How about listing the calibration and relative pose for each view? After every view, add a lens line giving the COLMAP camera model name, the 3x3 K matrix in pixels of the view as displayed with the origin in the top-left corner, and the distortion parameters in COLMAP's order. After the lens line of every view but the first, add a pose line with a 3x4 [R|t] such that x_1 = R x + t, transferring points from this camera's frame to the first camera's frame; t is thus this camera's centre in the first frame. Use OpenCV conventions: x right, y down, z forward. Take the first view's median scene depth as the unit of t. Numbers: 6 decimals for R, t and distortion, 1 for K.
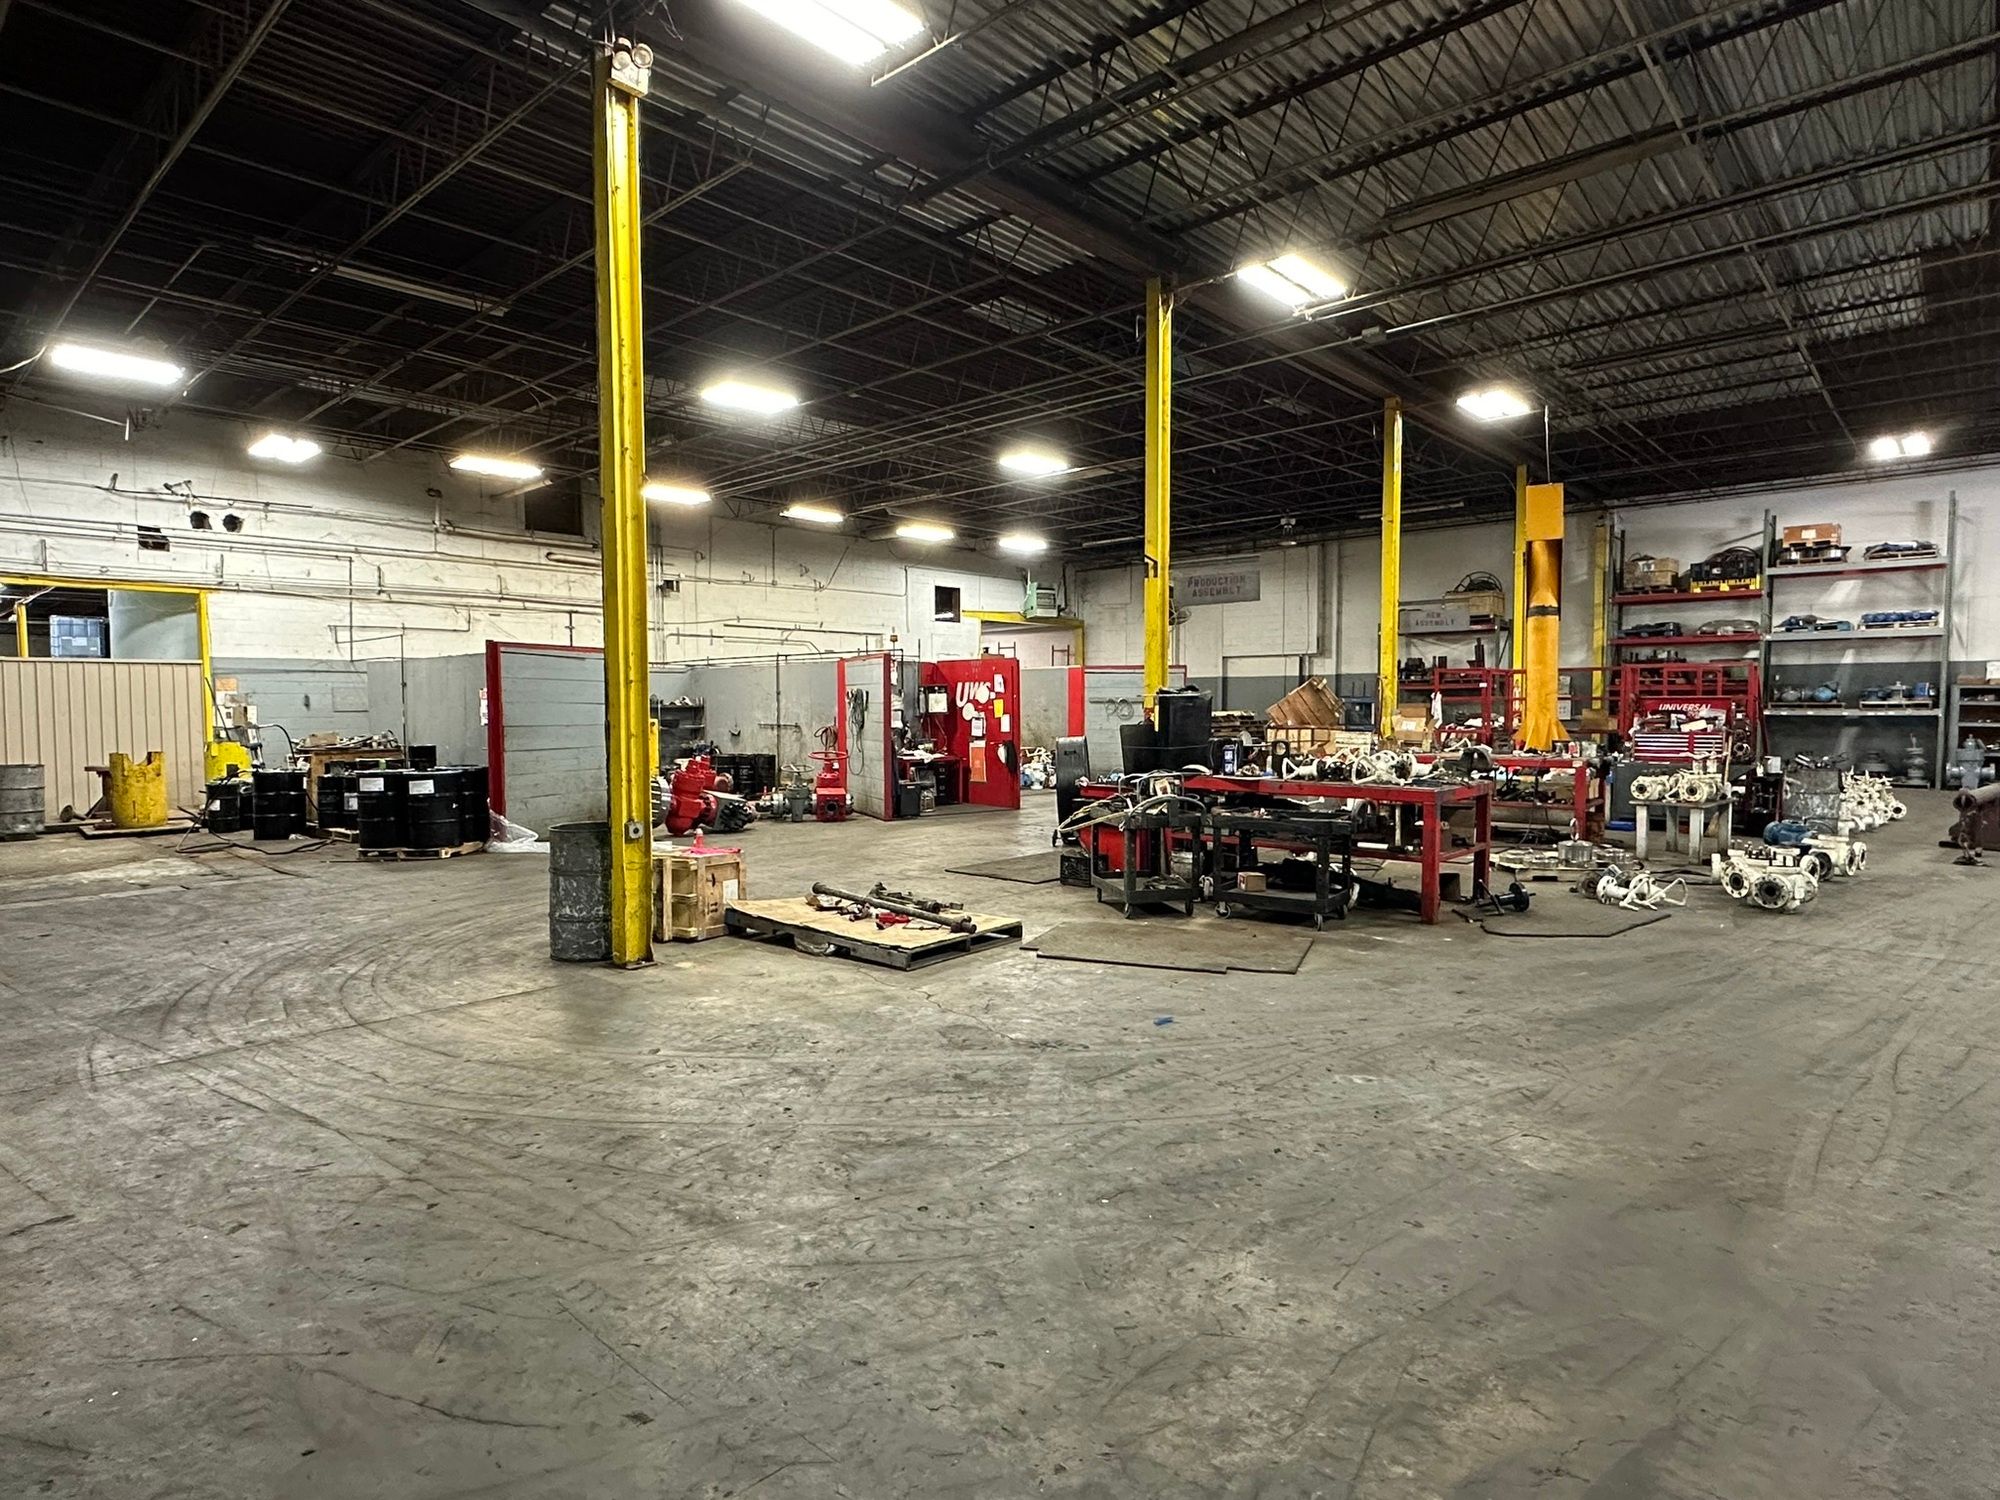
lens RADIAL K [[1097.8, 0, 994.3], [0, 1097.8, 752.2], [0, 0, 1]] dist [0.007337, 0.000502]
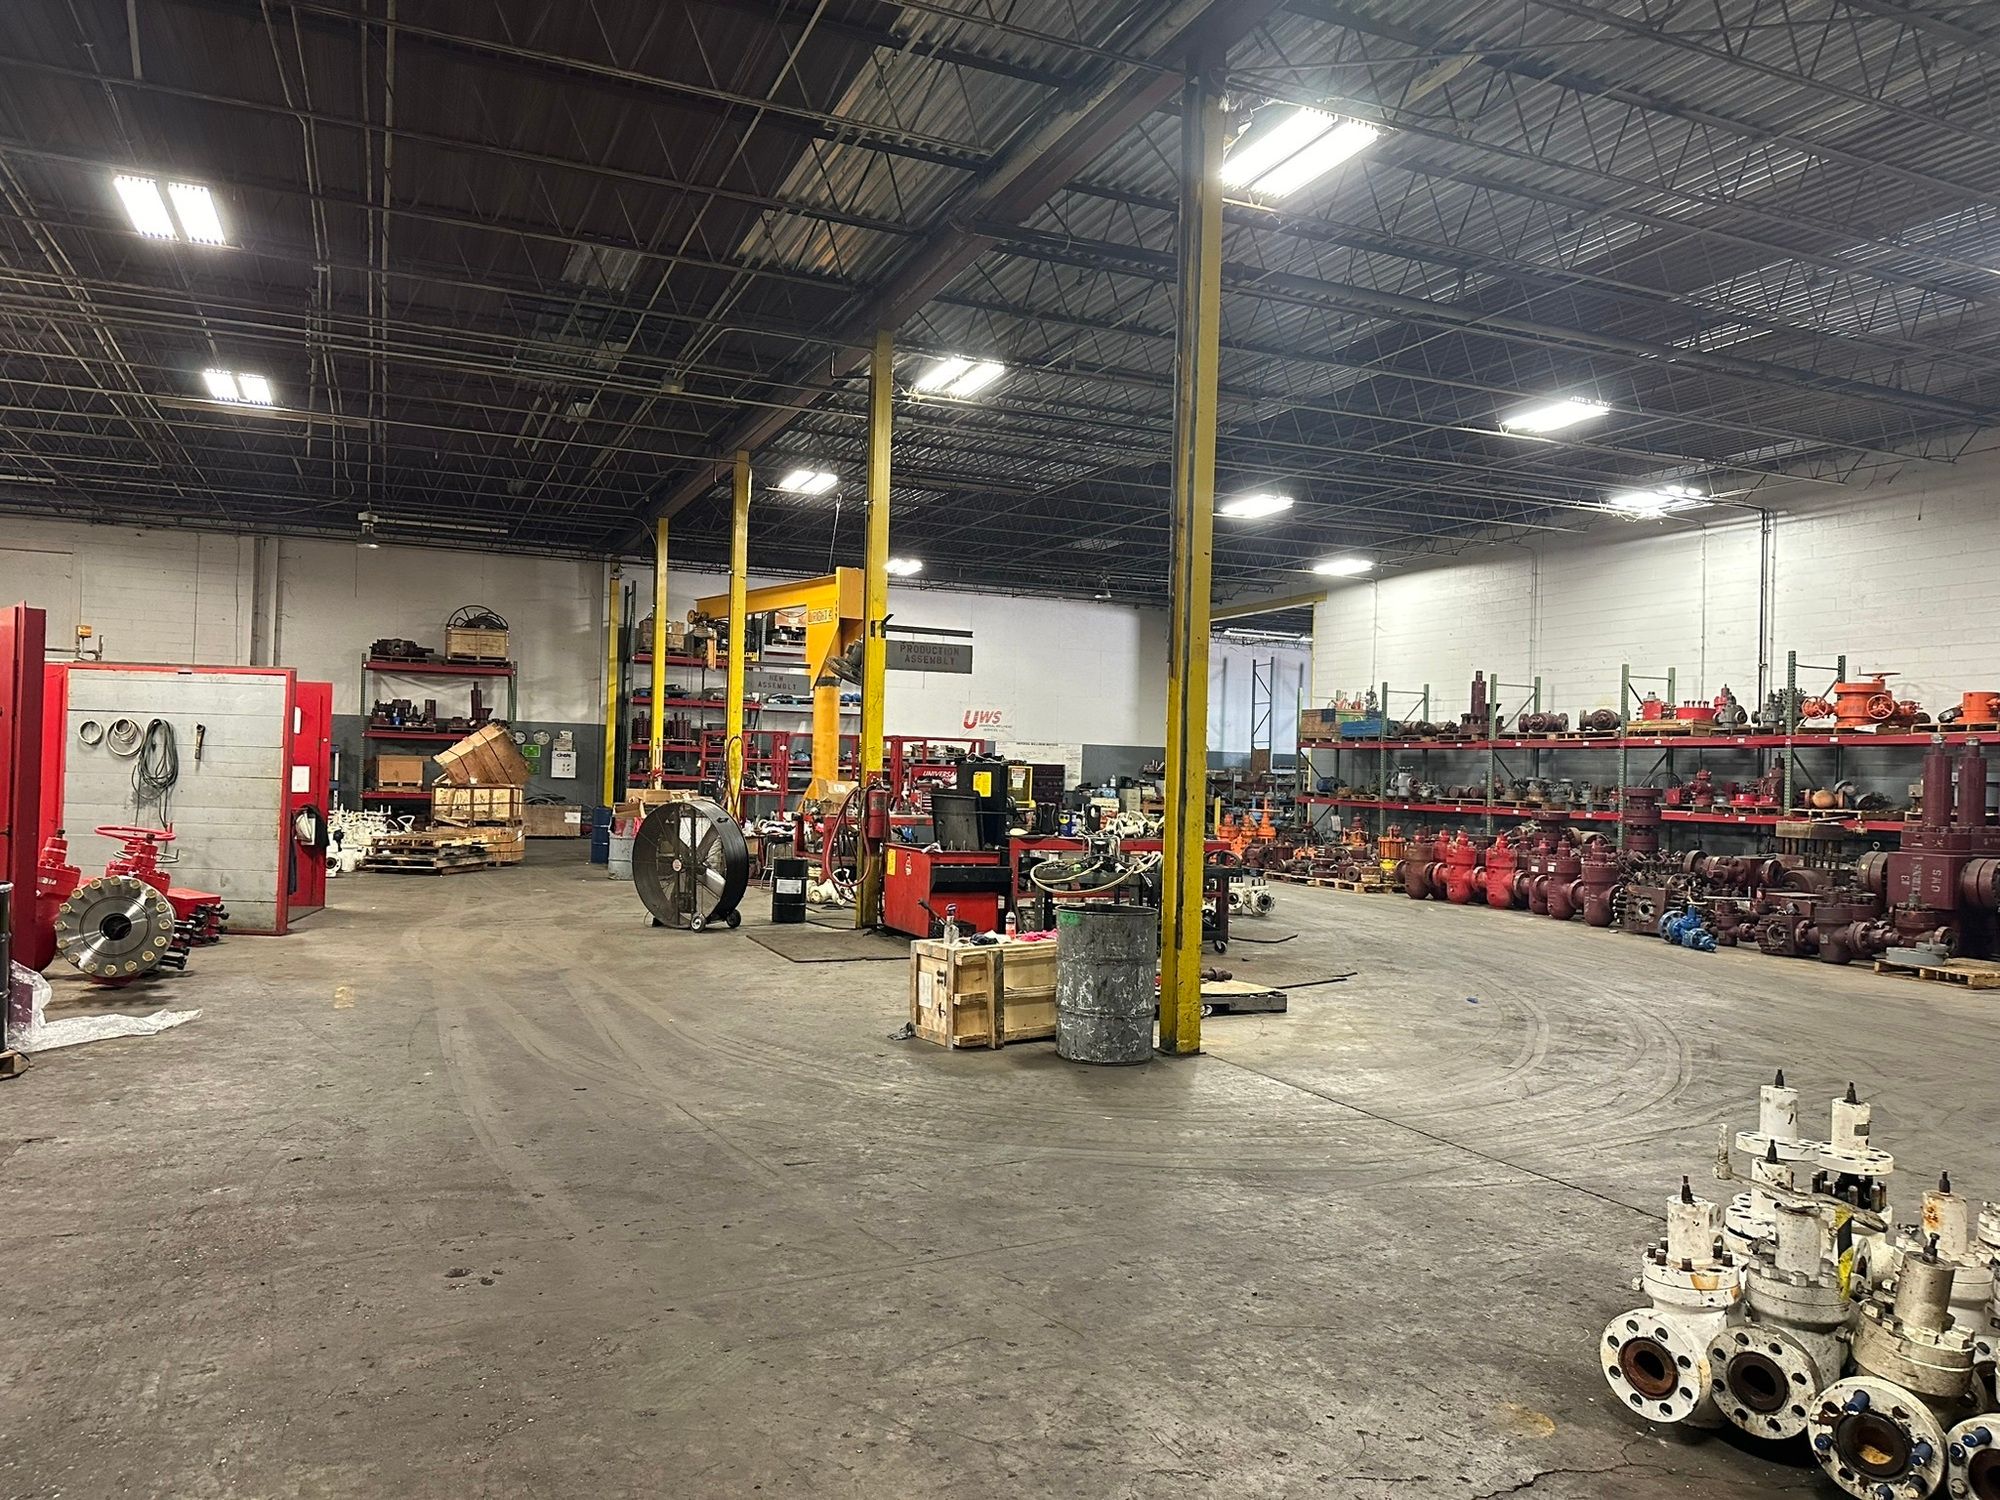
lens RADIAL K [[1401.0, 0, 998.4], [0, 1401.0, 752.4], [0, 0, 1]] dist [0.022194, -0.021130]
pose [[0.399824, 0.026645, 0.916204, -0.681065], [0.010707, 0.999373, -0.033736, -0.011468], [-0.916529, 0.023298, 0.399288, 0.304171]]
